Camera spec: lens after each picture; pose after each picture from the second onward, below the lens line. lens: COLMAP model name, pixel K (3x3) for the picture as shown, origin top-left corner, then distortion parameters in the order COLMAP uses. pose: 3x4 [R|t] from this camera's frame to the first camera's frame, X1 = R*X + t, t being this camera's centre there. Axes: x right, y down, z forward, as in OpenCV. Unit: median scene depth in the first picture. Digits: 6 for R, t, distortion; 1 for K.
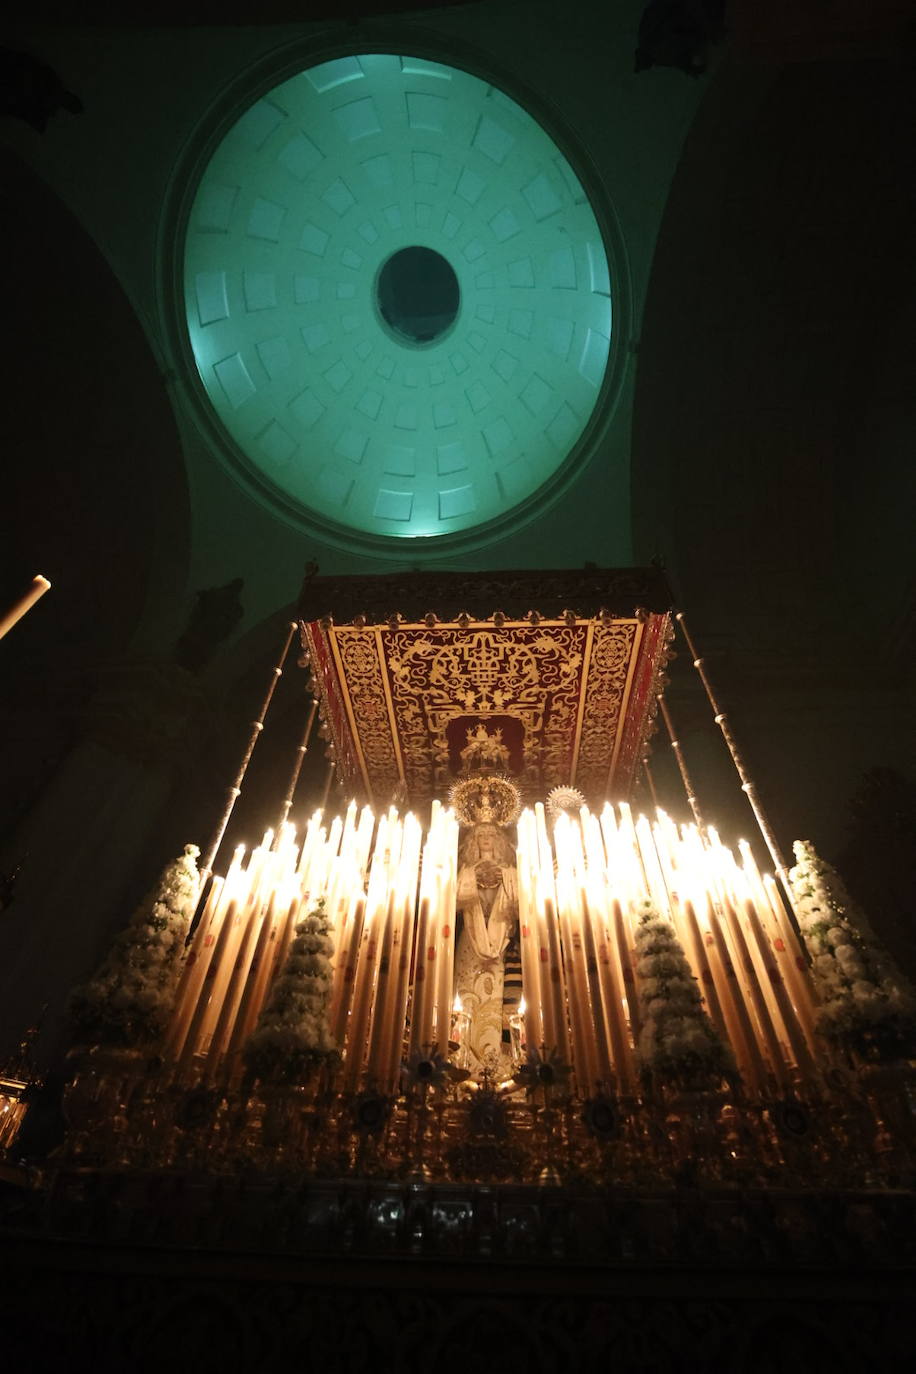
lens RADIAL K [[605.6, 0, 455.6], [0, 605.6, 686.7], [0, 0, 1]] dist [0.000787, -0.011259]
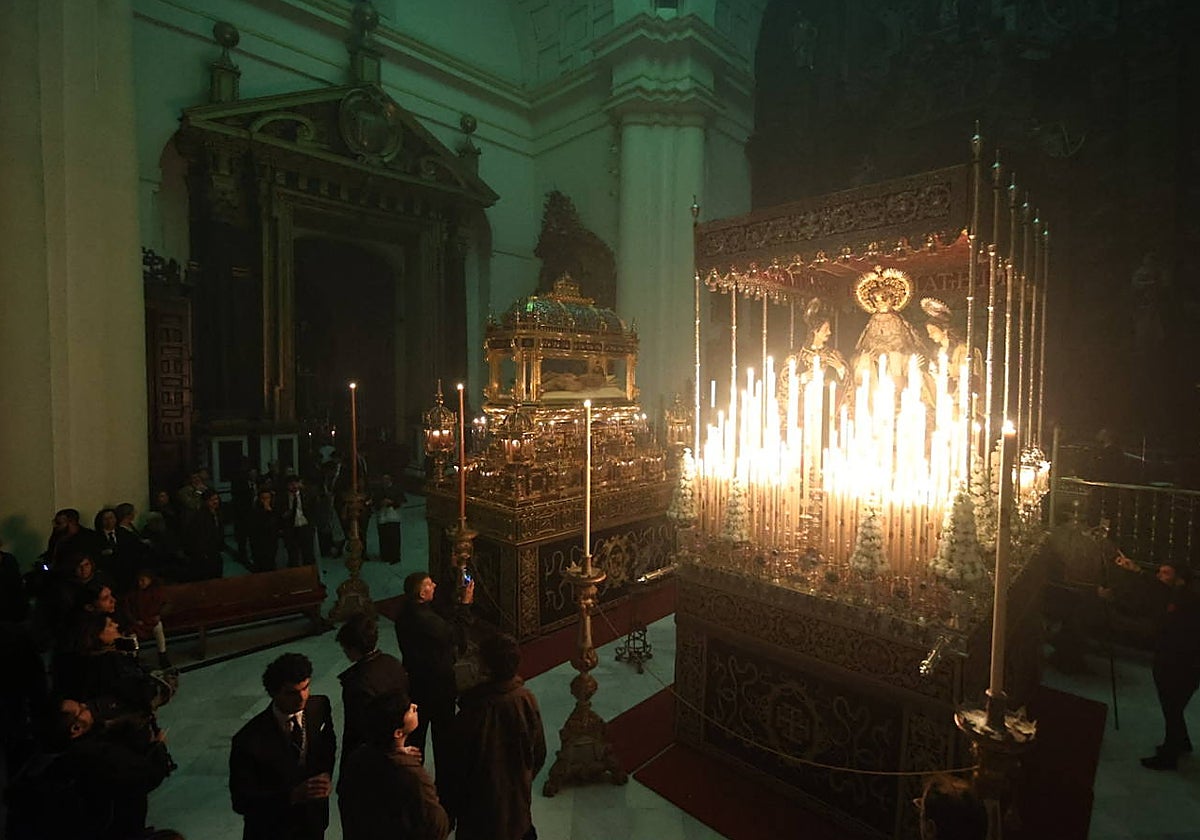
lens RADIAL K [[581.2, 0, 629.6], [0, 581.2, 404.3], [0, 0, 1]] dist [-0.000463, -0.000013]
pose [[0.769760, -0.001802, -0.638331, 1.031581], [0.481779, 0.657656, 0.579118, -1.551348], [0.418759, -0.753316, 0.507105, -0.152970]]
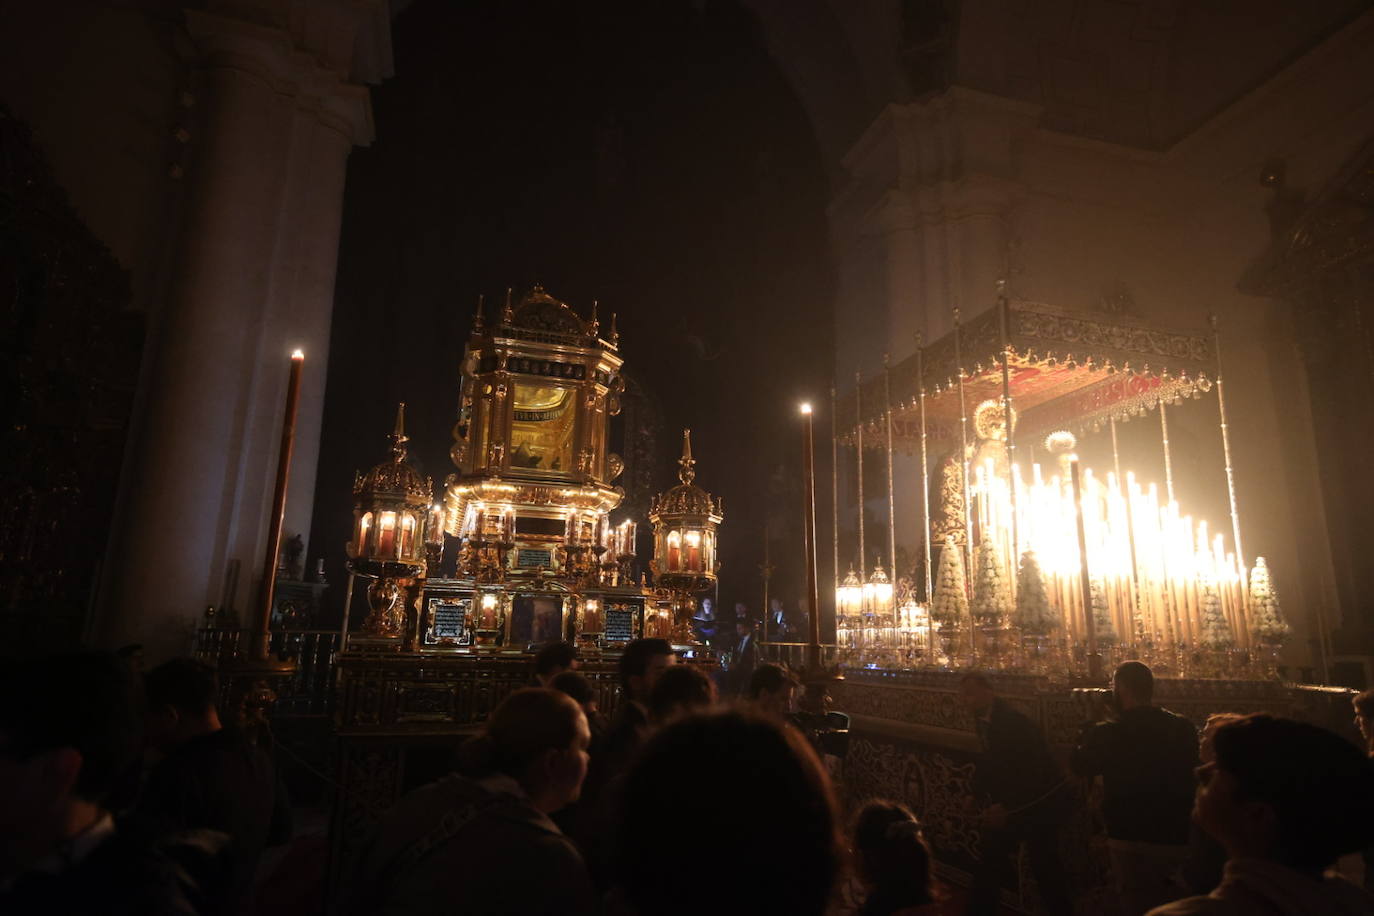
lens RADIAL K [[832.3, 0, 692.5], [0, 832.3, 459.5], [0, 0, 1]] dist [0.023794, -0.000496]
pose [[0.941708, 0.065821, 0.329929, -2.922509], [-0.244090, 0.808565, 0.535390, -1.410876], [-0.231529, -0.584714, 0.777499, -0.902943]]
